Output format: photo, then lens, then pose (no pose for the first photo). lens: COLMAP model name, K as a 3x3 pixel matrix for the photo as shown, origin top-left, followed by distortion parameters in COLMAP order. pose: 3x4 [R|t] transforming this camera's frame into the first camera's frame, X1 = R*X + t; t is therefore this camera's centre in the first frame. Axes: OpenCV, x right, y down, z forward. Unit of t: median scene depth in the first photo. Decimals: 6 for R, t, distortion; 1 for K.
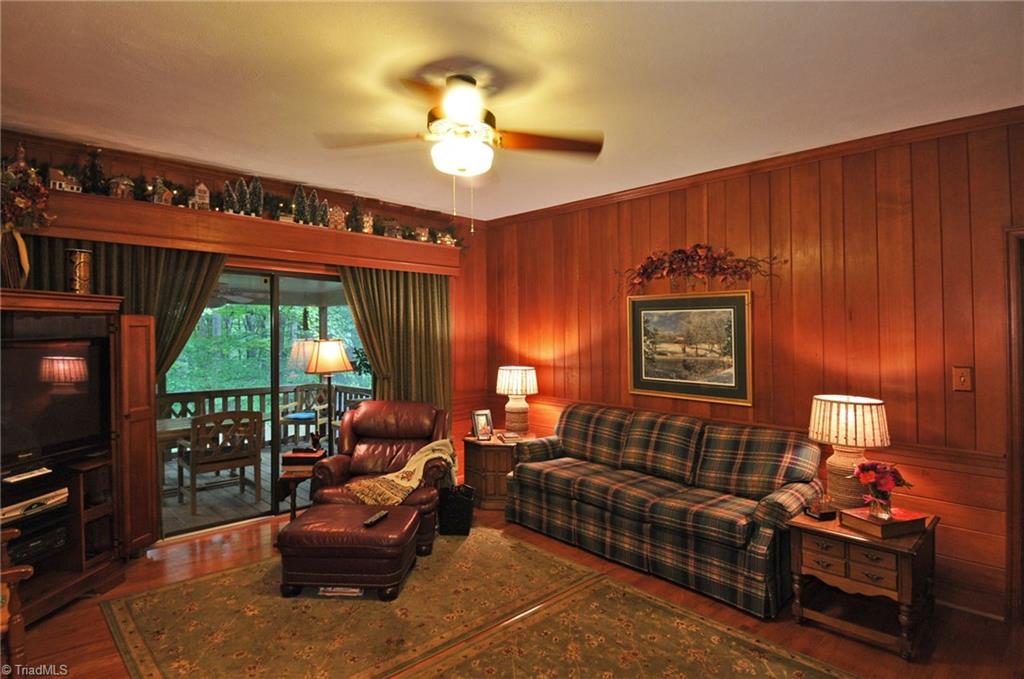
lens RADIAL K [[540.9, 0, 511.4], [0, 540.9, 330.1], [0, 0, 1]] dist [-0.001550, -0.001087]
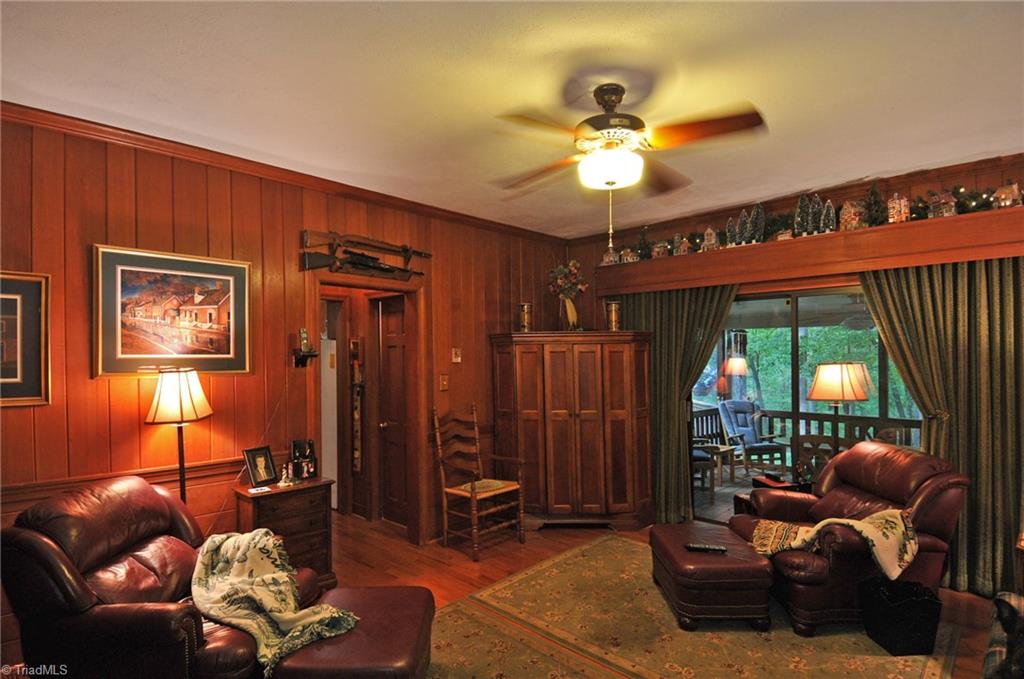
lens RADIAL K [[540.9, 0, 507.1], [0, 540.9, 370.7], [0, 0, 1]] dist [-0.001550, -0.001087]
pose [[0.030716, 0.018102, -0.999364, 0.546234], [0.007901, 0.999800, 0.018353, 0.011565], [0.999497, -0.008460, 0.030566, 0.492439]]
